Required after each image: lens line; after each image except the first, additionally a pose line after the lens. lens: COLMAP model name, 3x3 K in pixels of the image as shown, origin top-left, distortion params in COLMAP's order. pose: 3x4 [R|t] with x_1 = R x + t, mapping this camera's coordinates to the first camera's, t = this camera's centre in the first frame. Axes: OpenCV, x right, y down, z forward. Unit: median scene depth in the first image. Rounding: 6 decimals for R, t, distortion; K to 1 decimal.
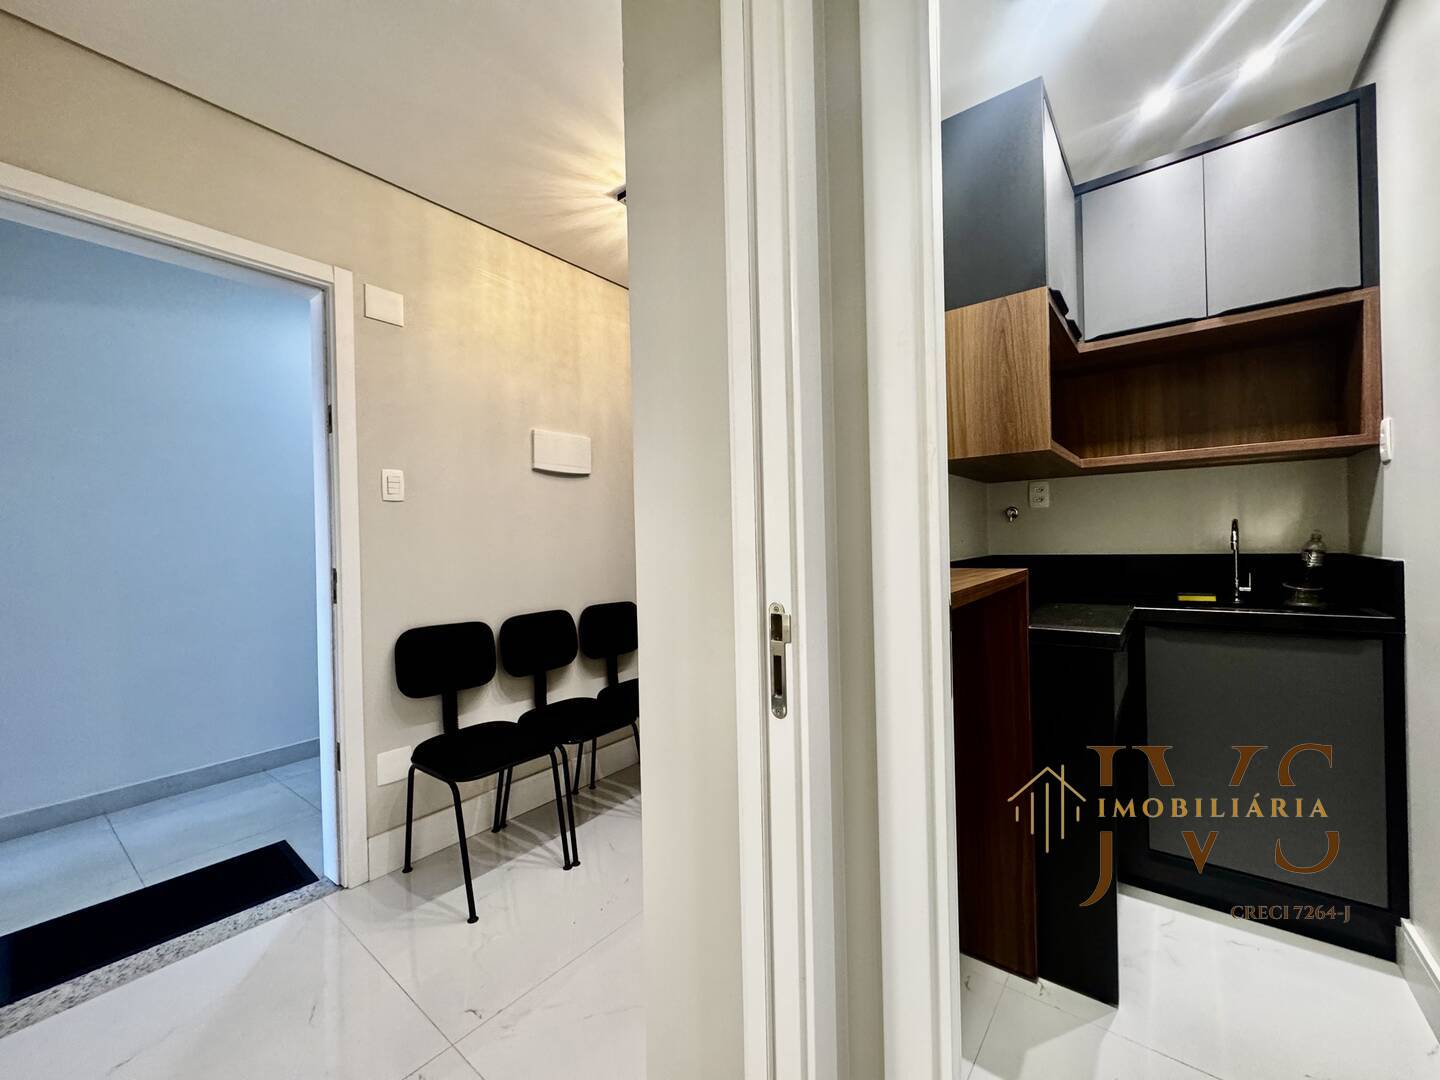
lens RADIAL K [[575.2, 0, 720.3], [0, 575.2, 541.8], [0, 0, 1]] dist [-0.003825, 0.000340]
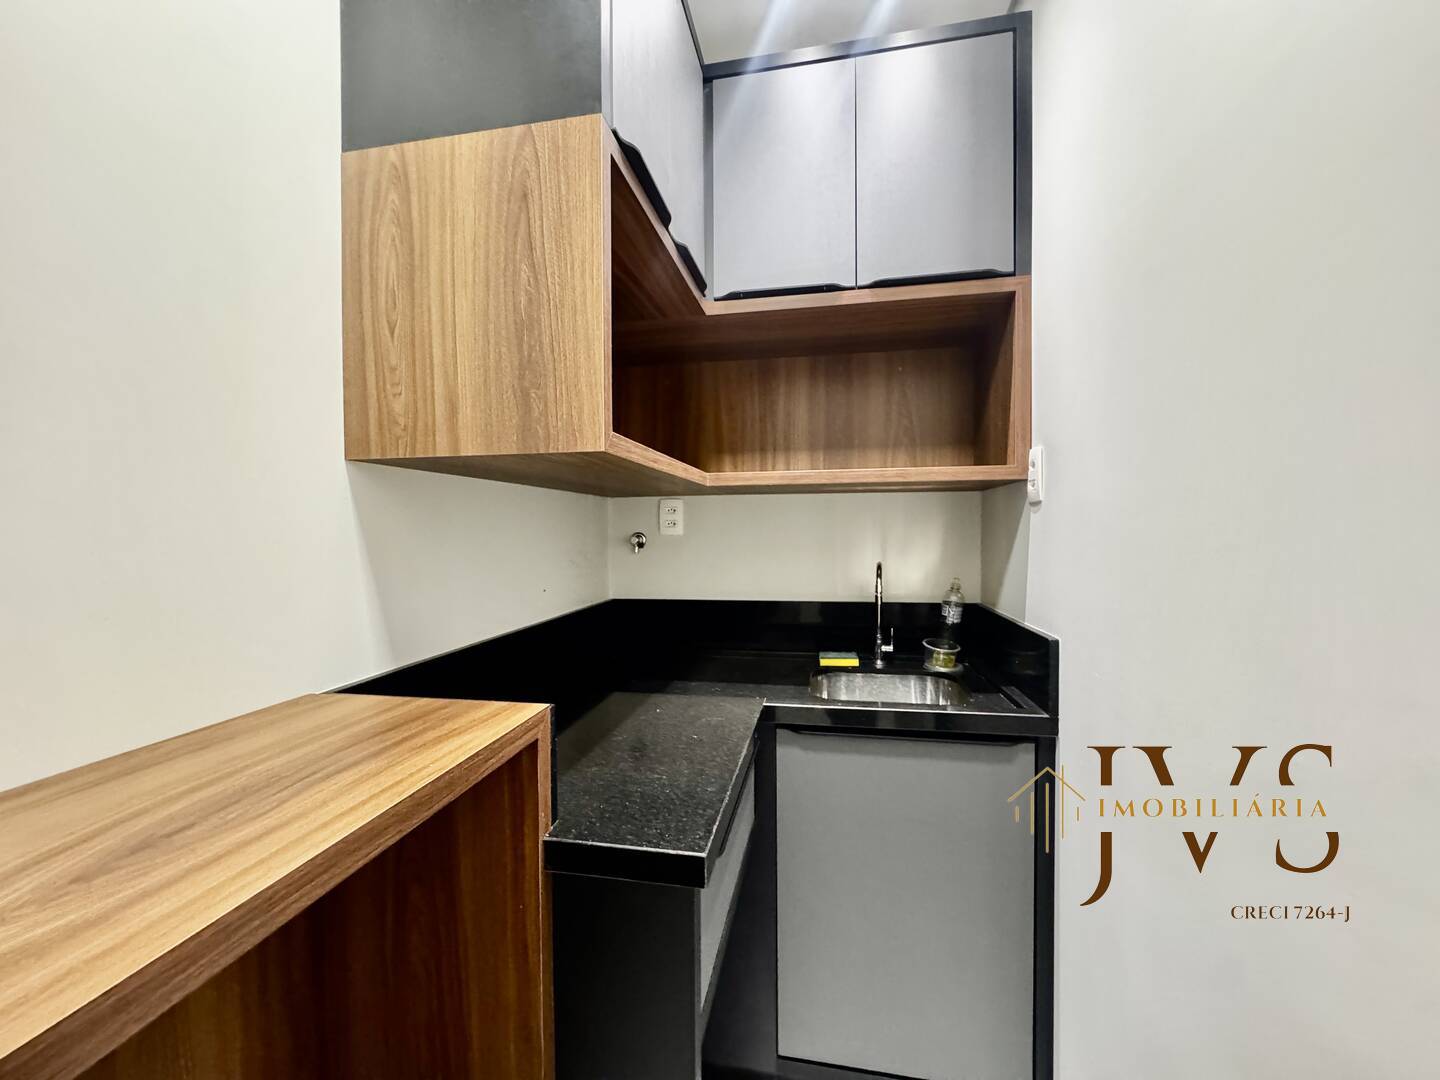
lens RADIAL K [[575.2, 0, 723.5], [0, 575.2, 541.8], [0, 0, 1]] dist [-0.003825, 0.000340]
pose [[0.882399, 0.009576, 0.470404, 0.275269], [-0.012093, 0.999924, 0.002328, -0.054219], [-0.470346, -0.007743, 0.882448, 0.329864]]
